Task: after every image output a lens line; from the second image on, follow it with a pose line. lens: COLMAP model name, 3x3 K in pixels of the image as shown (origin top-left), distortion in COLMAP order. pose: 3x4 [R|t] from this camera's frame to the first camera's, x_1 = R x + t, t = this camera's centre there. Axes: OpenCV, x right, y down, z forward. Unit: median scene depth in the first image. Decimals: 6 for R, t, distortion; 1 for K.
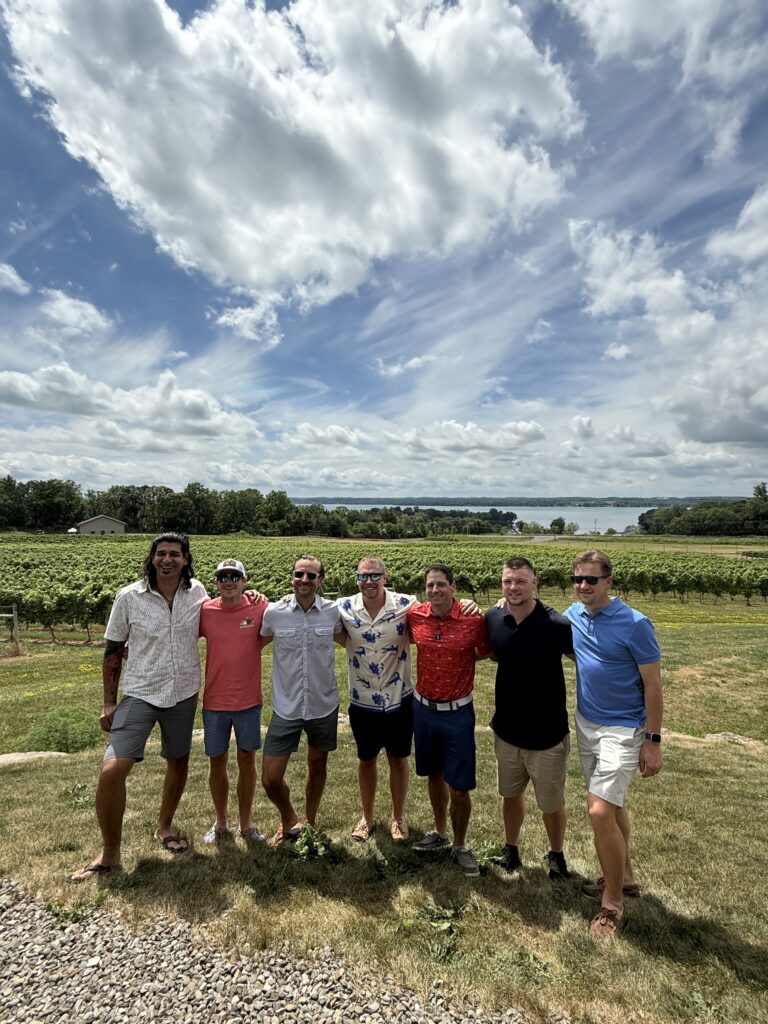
lens RADIAL K [[505.1, 0, 389.1], [0, 505.1, 522.5], [0, 0, 1]] dist [0.000415, 0.000326]
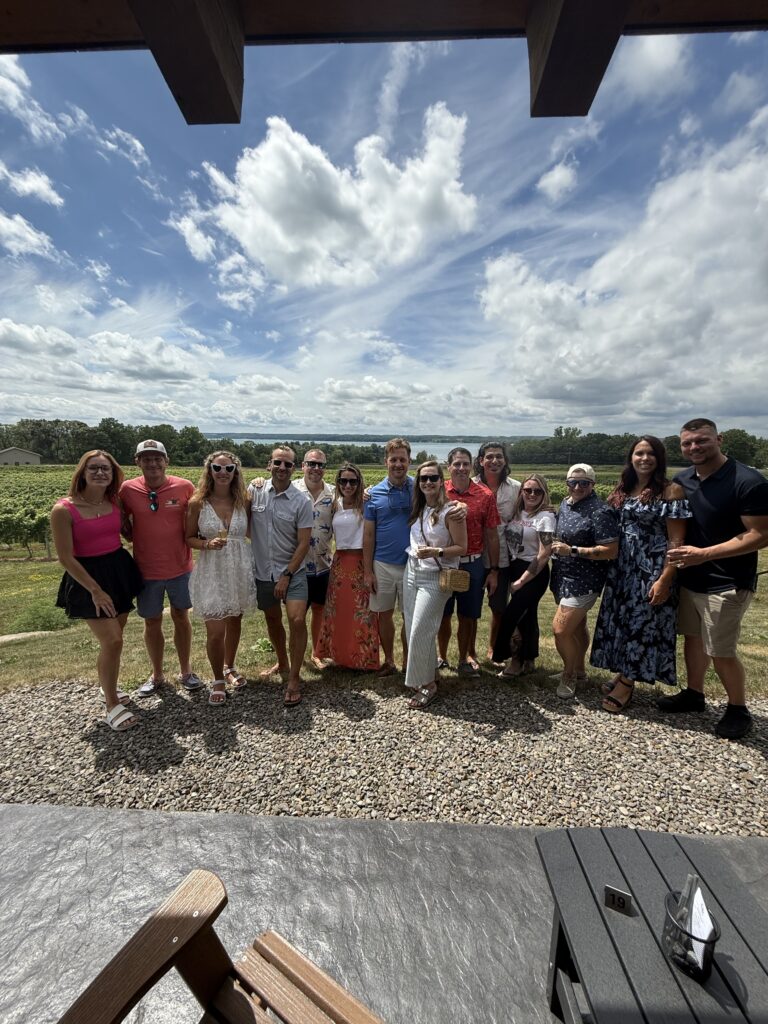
lens RADIAL K [[400.1, 0, 379.8], [0, 400.1, 516.1], [0, 0, 1]] dist [-0.003840, 0.000121]
pose [[0.976257, -0.031057, 0.214379, -0.103416], [-0.001775, 0.988488, 0.151289, 0.032260], [-0.216610, -0.148078, 0.964963, -0.307987]]
